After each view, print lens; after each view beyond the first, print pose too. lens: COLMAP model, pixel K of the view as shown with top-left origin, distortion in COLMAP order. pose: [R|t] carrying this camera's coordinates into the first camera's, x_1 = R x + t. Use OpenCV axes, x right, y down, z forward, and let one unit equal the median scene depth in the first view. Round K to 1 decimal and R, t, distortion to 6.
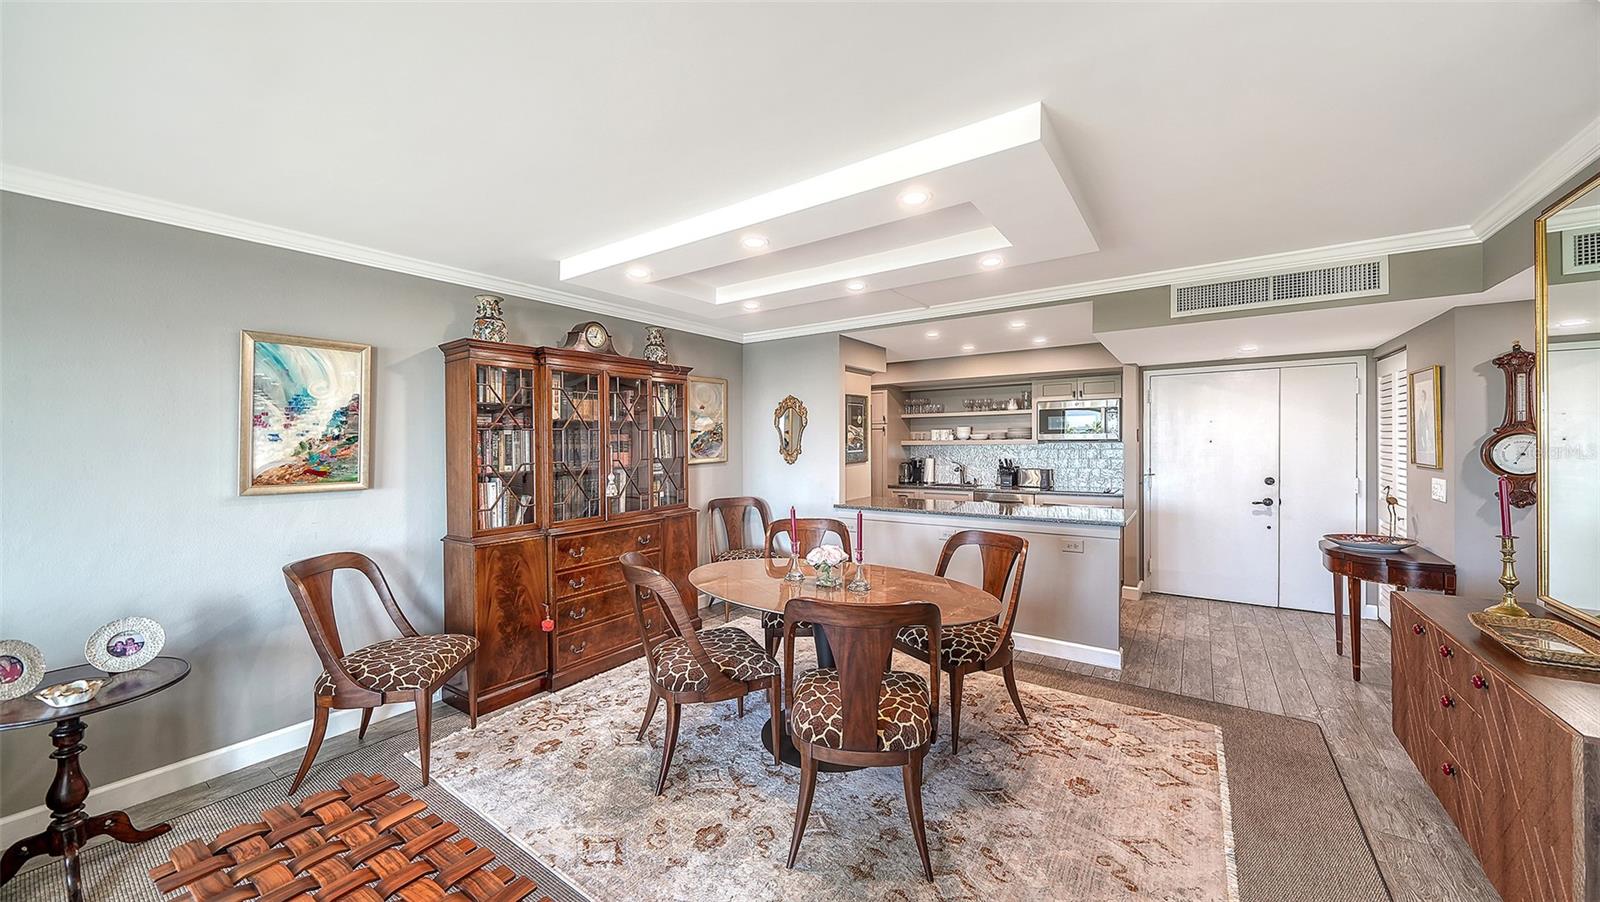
lens RADIAL K [[562.2, 0, 800.0], [0, 562.2, 451.0], [0, 0, 1]] dist [-0.002886, -0.000255]
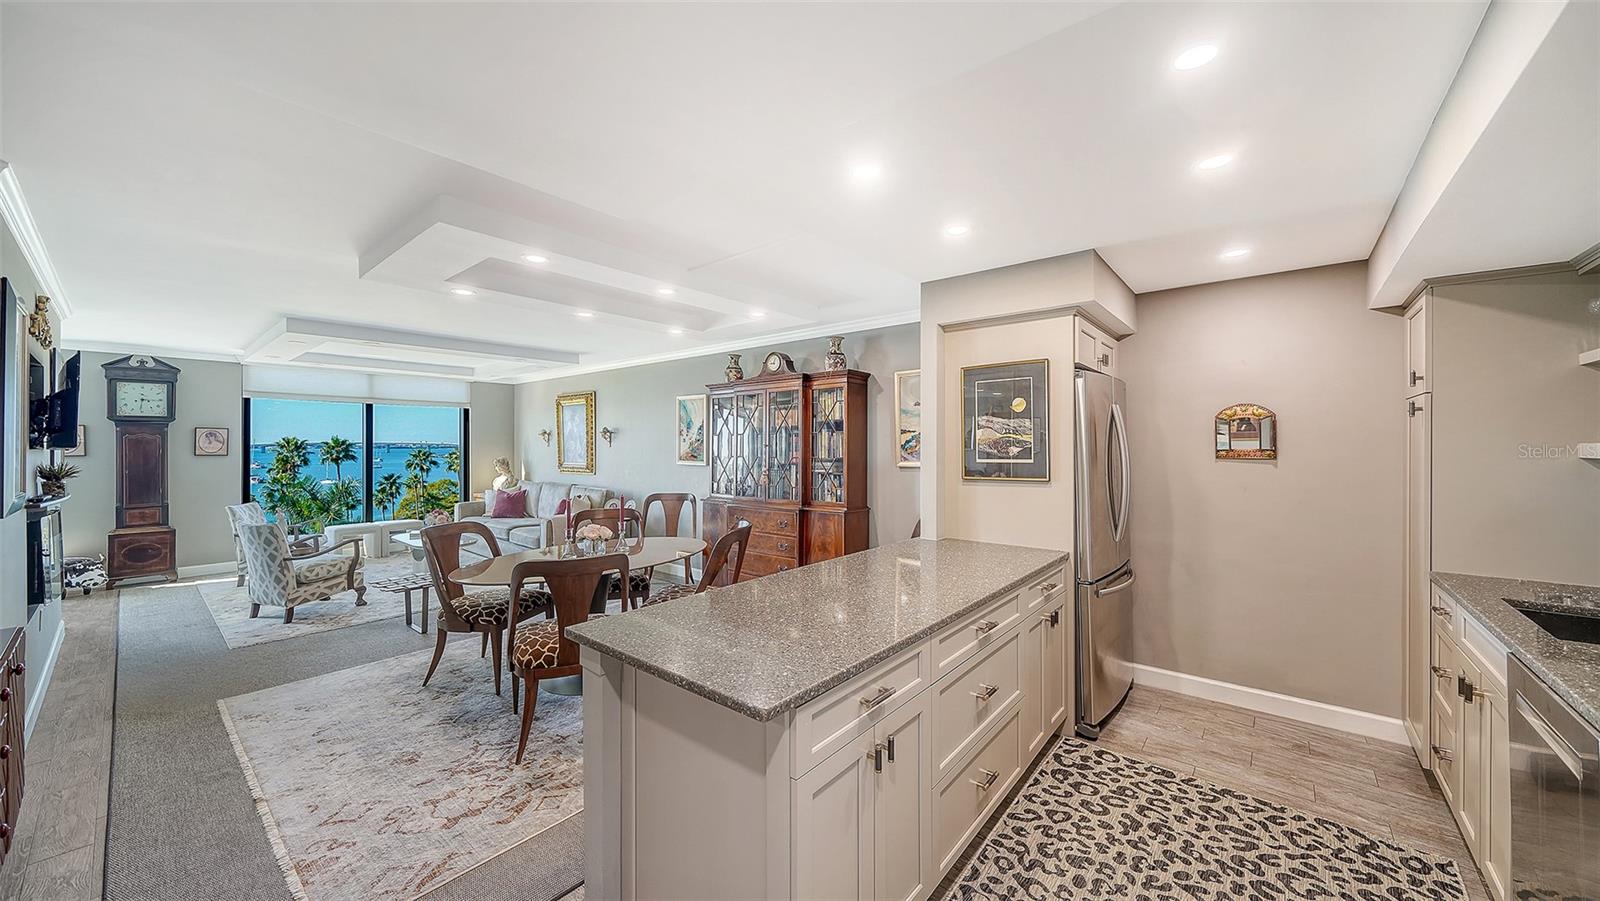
lens RADIAL K [[570.4, 0, 794.3], [0, 570.4, 447.4], [0, 0, 1]] dist [-0.005415, -0.000195]
pose [[-0.085959, 0.015492, -0.996178, 0.748639], [-0.013276, 0.999773, 0.016694, -0.022120], [0.996210, 0.014660, -0.085734, 0.896754]]
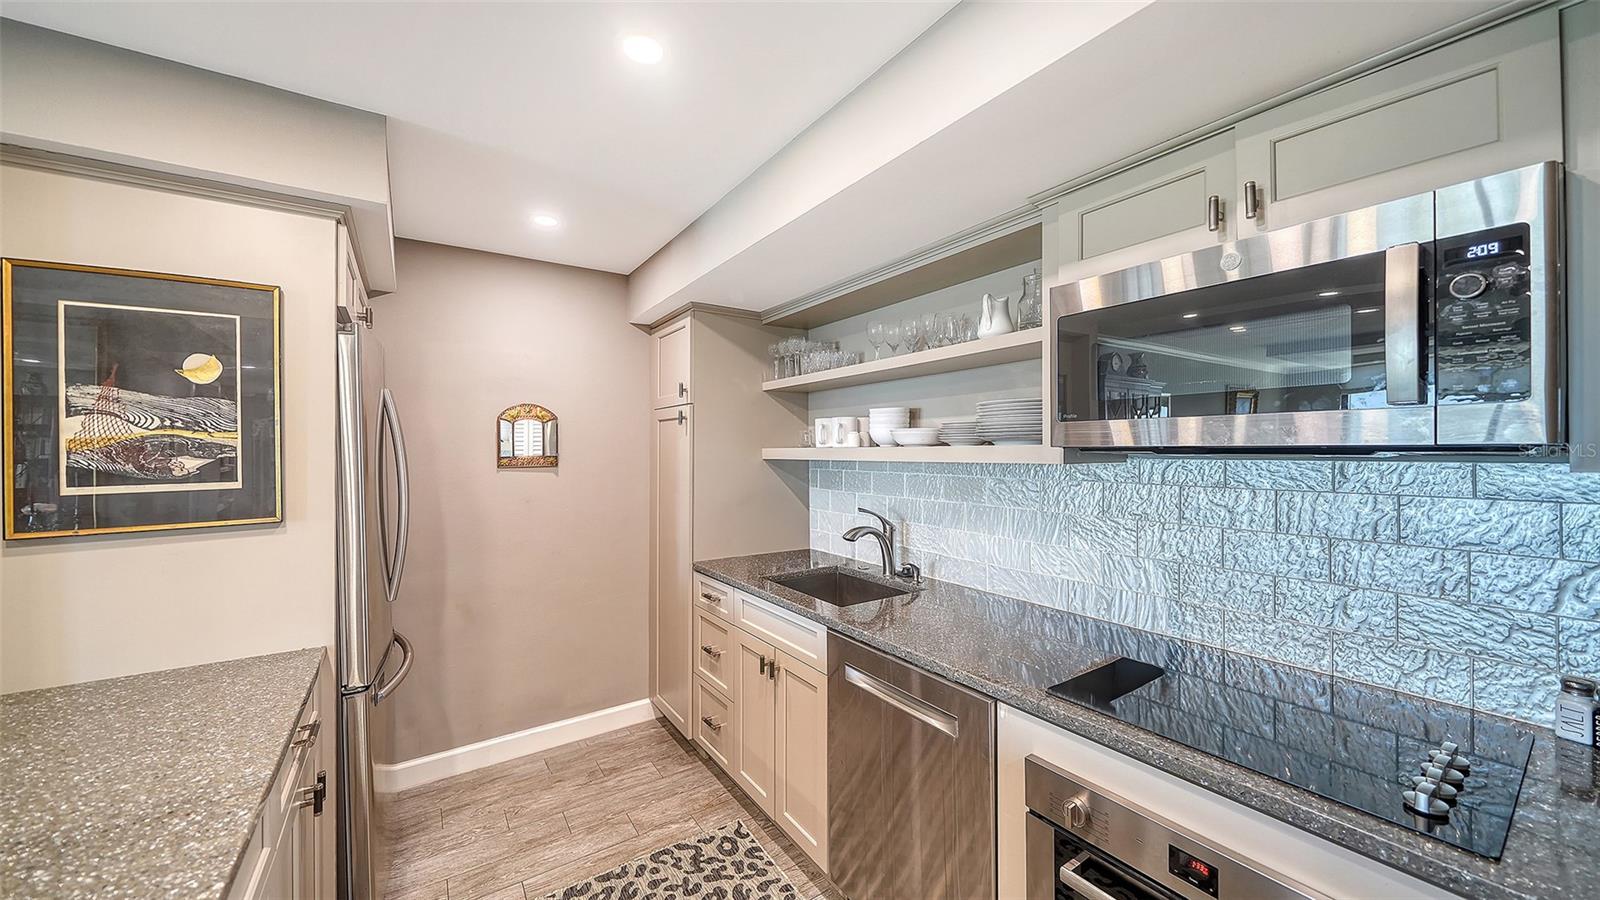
lens RADIAL K [[571.4, 0, 798.4], [0, 571.4, 444.8], [0, 0, 1]] dist [0.000608, -0.000161]
pose [[0.935691, 0.002033, -0.352815, 0.507044], [-0.009105, 0.999790, -0.018385, -0.019135], [0.352703, 0.020415, 0.935513, 0.917994]]
